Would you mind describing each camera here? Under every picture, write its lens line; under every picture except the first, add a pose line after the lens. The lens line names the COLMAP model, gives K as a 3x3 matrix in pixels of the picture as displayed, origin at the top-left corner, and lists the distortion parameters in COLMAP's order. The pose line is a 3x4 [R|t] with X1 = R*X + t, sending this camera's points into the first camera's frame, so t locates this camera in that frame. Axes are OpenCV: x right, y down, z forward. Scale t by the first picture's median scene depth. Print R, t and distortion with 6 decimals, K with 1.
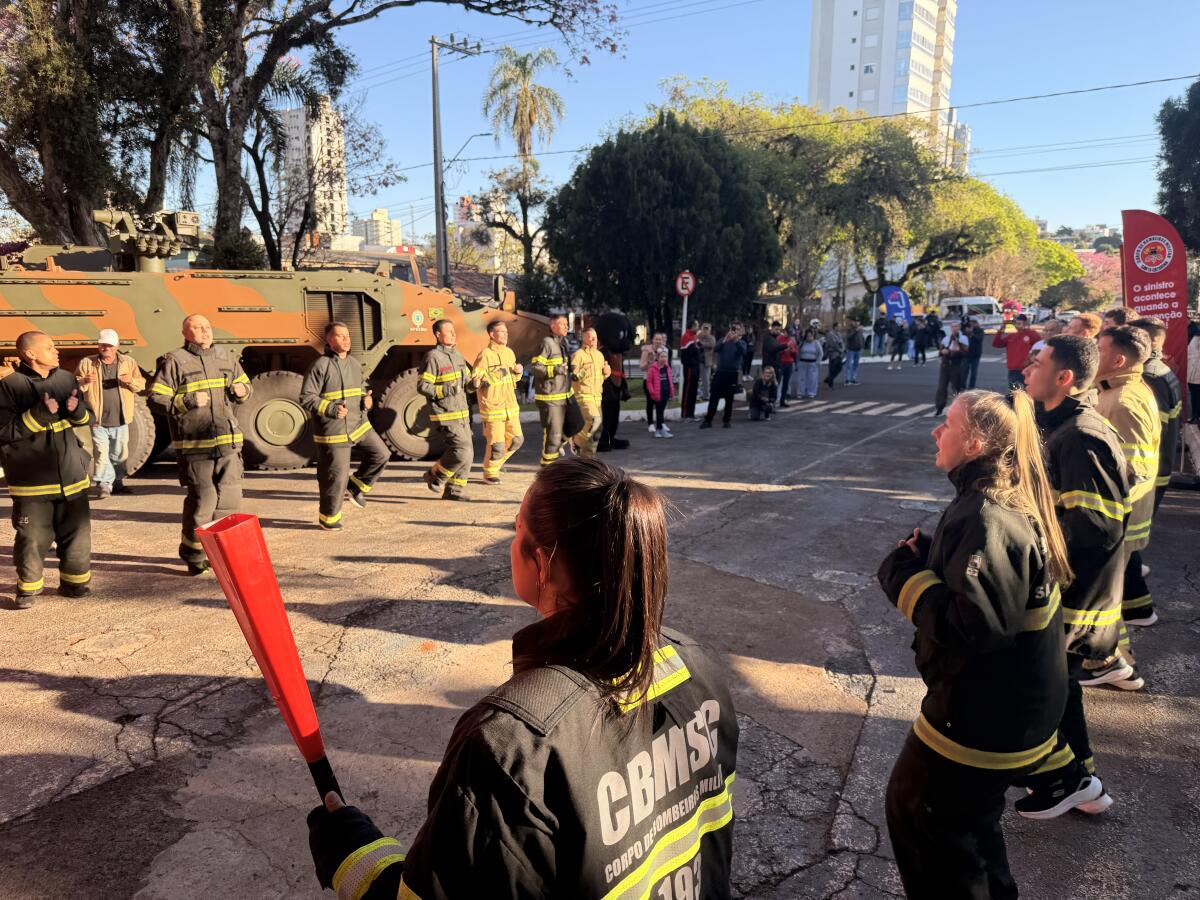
lens RADIAL K [[832.6, 0, 598.4], [0, 832.6, 447.1], [0, 0, 1]] dist [0.042081, -0.045411]
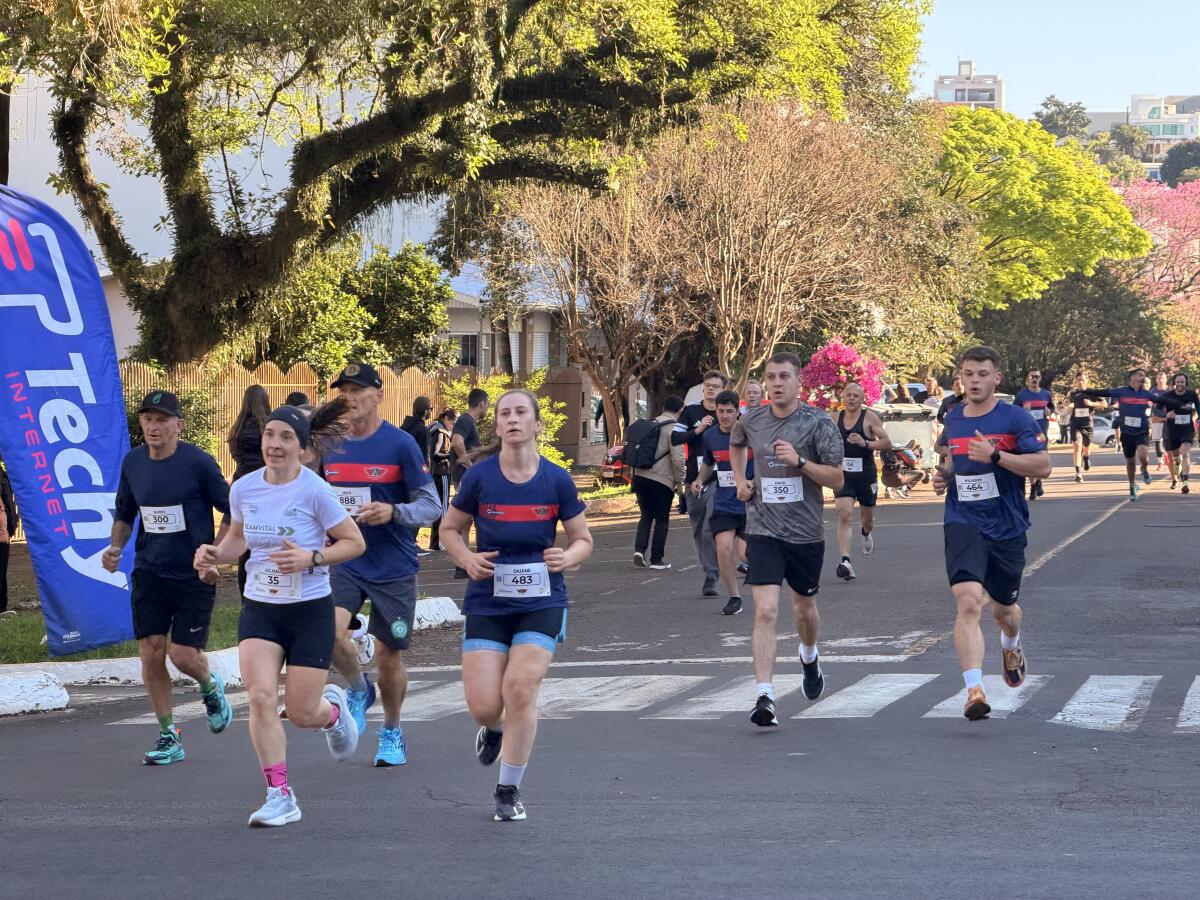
lens RADIAL K [[3498.0, 0, 590.1], [0, 3498.0, 452.9], [0, 0, 1]] dist [0.143385, 0.000000]
pose [[0.935608, -0.002922, 0.353029, 0.103638], [0.057266, 0.987979, -0.143590, -0.024538], [-0.348365, 0.154561, 0.924528, 0.185015]]
